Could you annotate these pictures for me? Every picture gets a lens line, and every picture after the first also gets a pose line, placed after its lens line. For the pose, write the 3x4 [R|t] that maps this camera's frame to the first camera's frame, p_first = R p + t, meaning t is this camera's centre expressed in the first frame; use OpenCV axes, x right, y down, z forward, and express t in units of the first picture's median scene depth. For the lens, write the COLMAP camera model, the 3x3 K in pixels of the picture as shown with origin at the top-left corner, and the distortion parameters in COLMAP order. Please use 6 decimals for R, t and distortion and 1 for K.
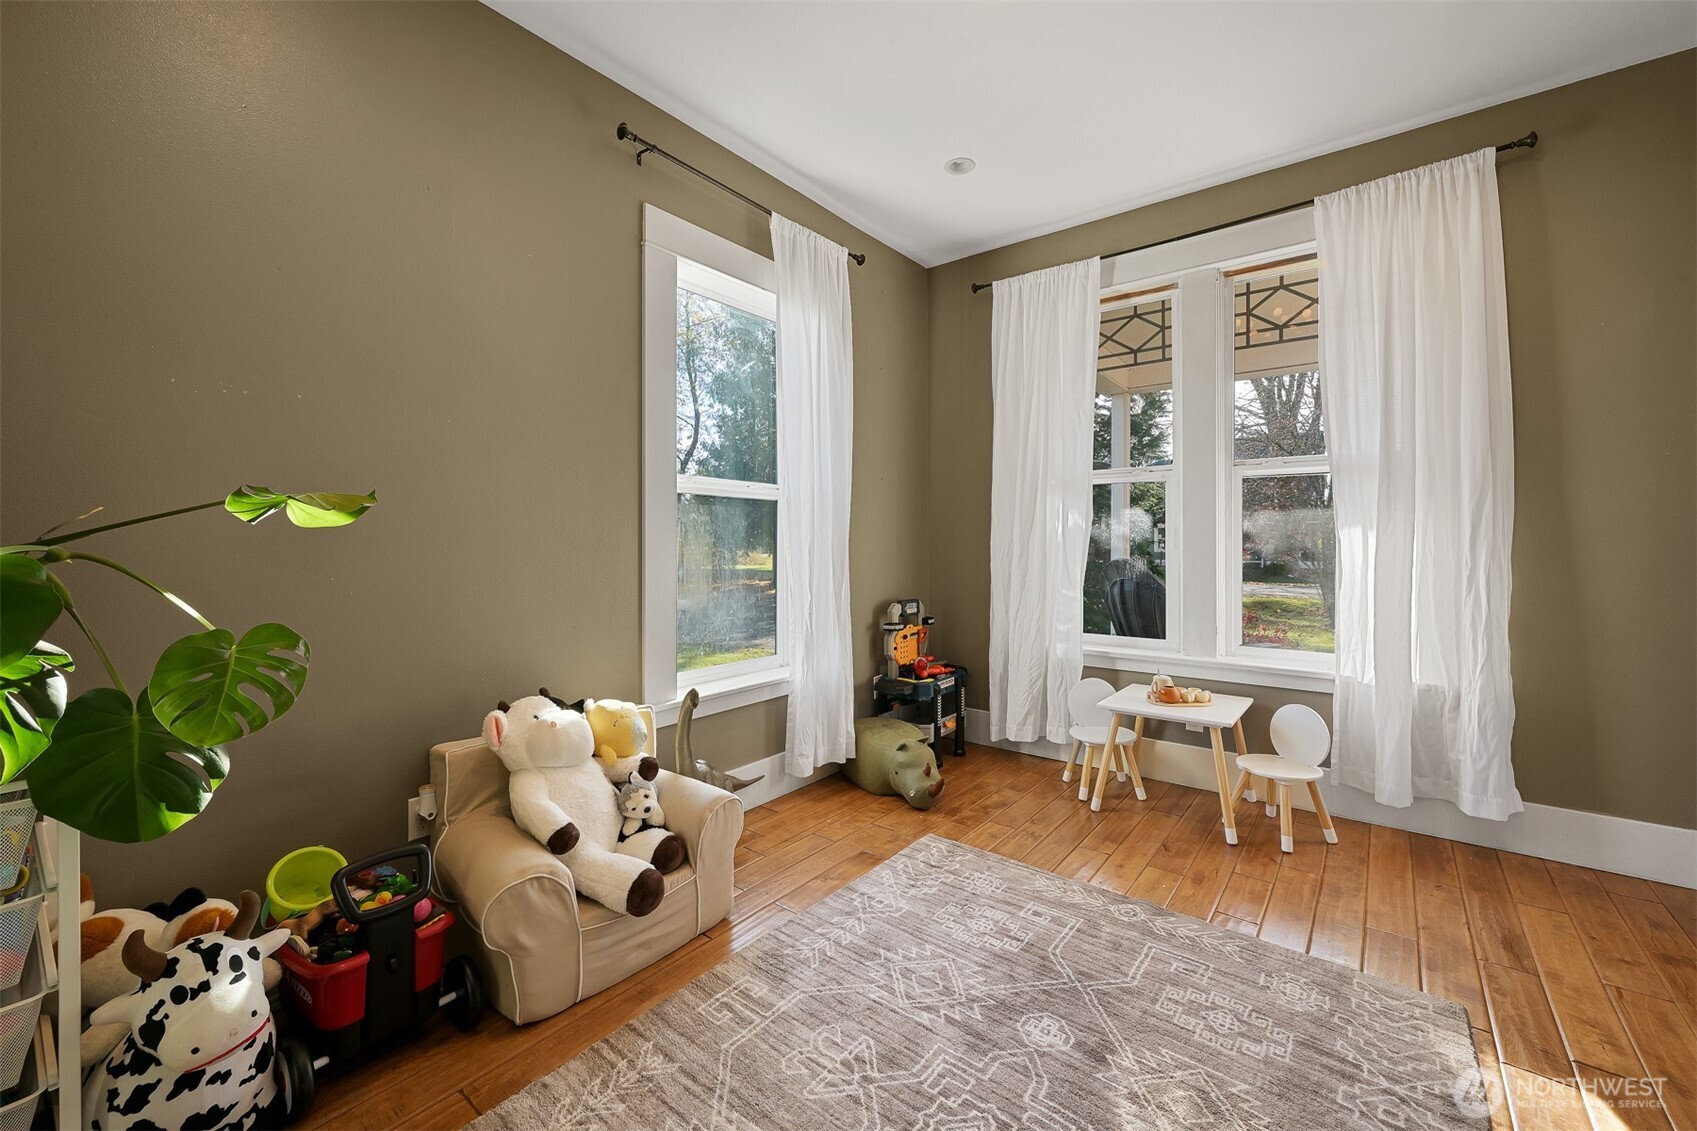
lens RADIAL K [[683.1, 0, 848.7], [0, 683.1, 543.5], [0, 0, 1]] dist [-0.000588, 0.000013]
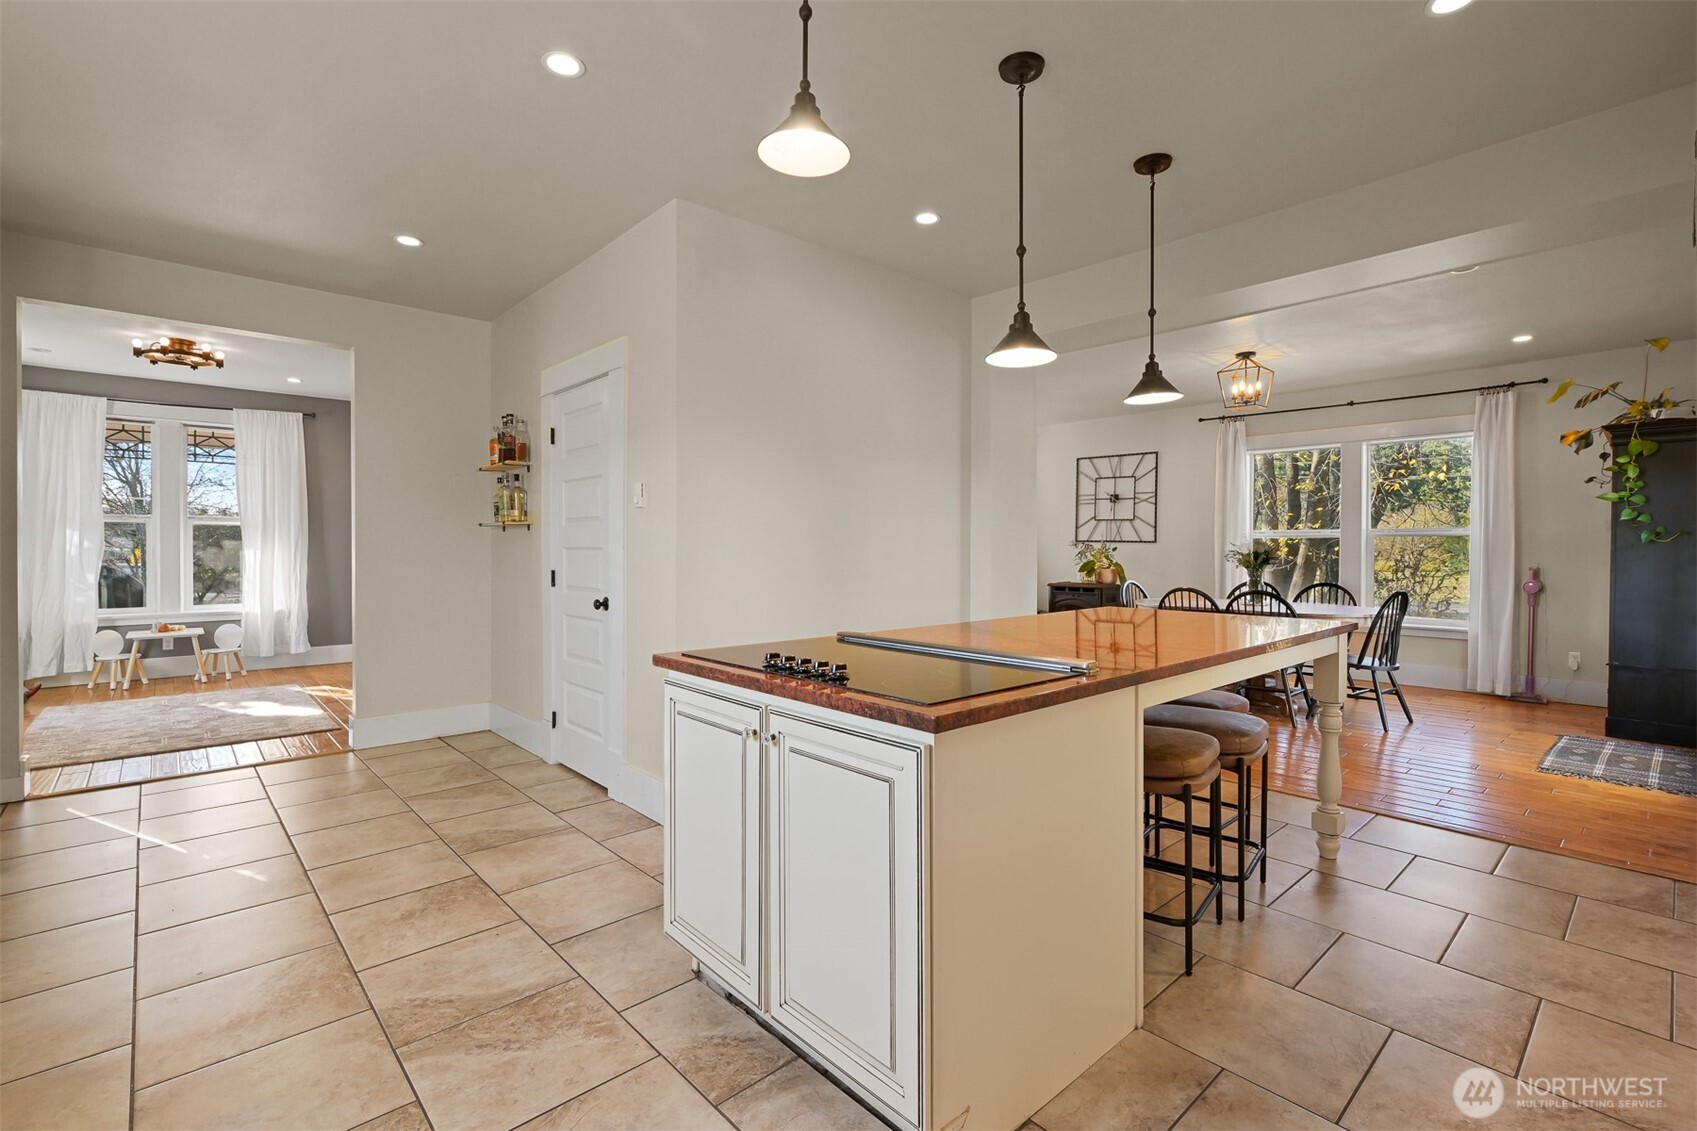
lens RADIAL K [[776.4, 0, 862.4], [0, 776.4, 550.3], [0, 0, 1]] dist [-0.000717, 0.000096]
pose [[0.158840, -0.004132, 0.987296, -1.560513], [-0.003486, 0.999983, 0.004746, -0.038698], [-0.987298, -0.004196, 0.158823, -1.511663]]
